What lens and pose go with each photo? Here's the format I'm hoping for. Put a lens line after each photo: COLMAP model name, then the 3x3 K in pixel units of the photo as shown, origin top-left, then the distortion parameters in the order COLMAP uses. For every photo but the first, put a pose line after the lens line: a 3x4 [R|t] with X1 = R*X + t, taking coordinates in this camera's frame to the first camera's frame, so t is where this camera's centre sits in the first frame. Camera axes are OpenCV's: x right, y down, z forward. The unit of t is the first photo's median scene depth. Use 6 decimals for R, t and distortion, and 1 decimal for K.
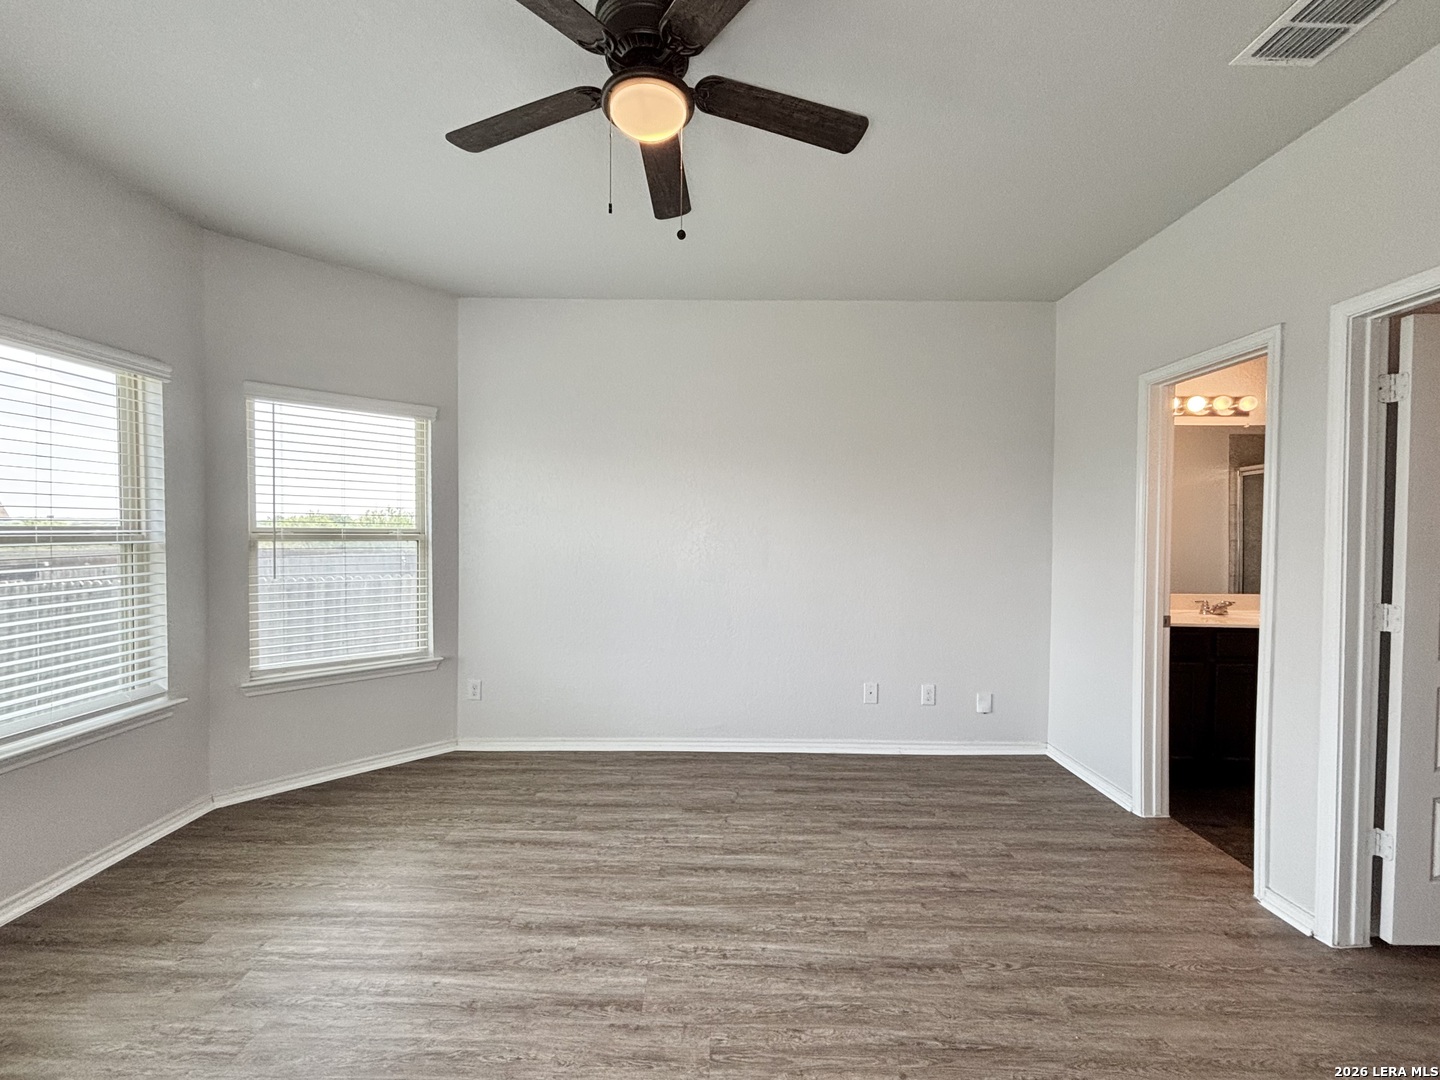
lens RADIAL K [[612.6, 0, 719.7], [0, 612.6, 543.9], [0, 0, 1]] dist [-0.000566, 0.000264]
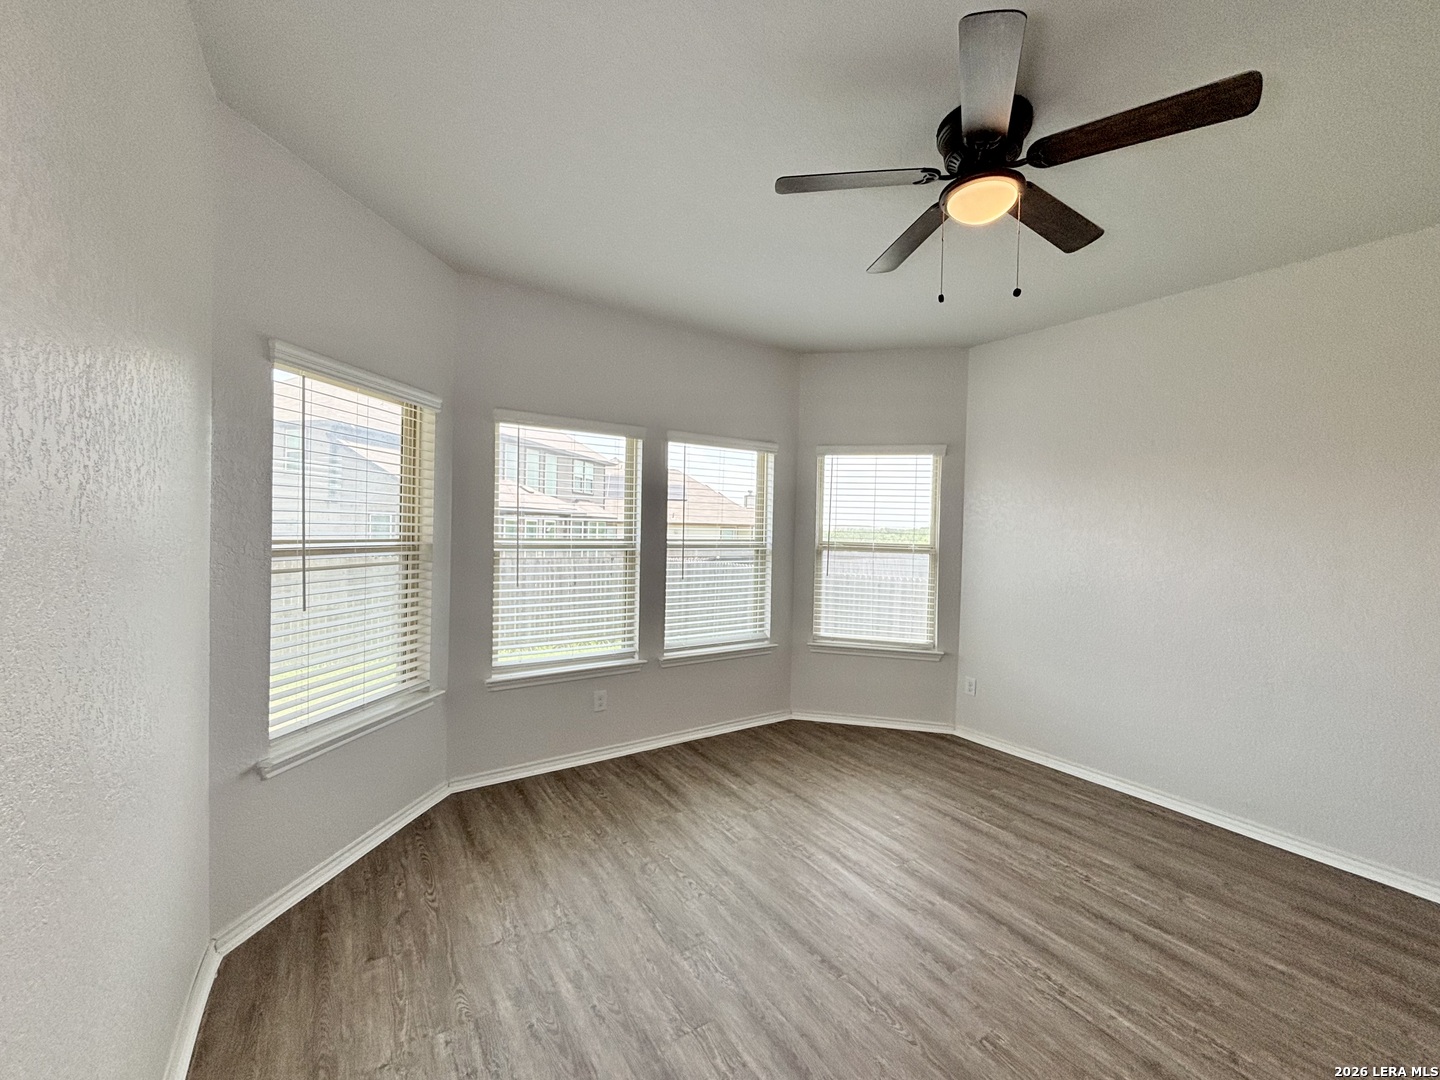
lens RADIAL K [[575.3, 0, 721.9], [0, 575.3, 521.4], [0, 0, 1]] dist [0.002358, 0.000676]
pose [[0.560908, -0.006152, -0.827855, 0.327967], [-0.041538, 0.998504, -0.035564, -0.016718], [0.826836, 0.054336, 0.559813, -0.004744]]
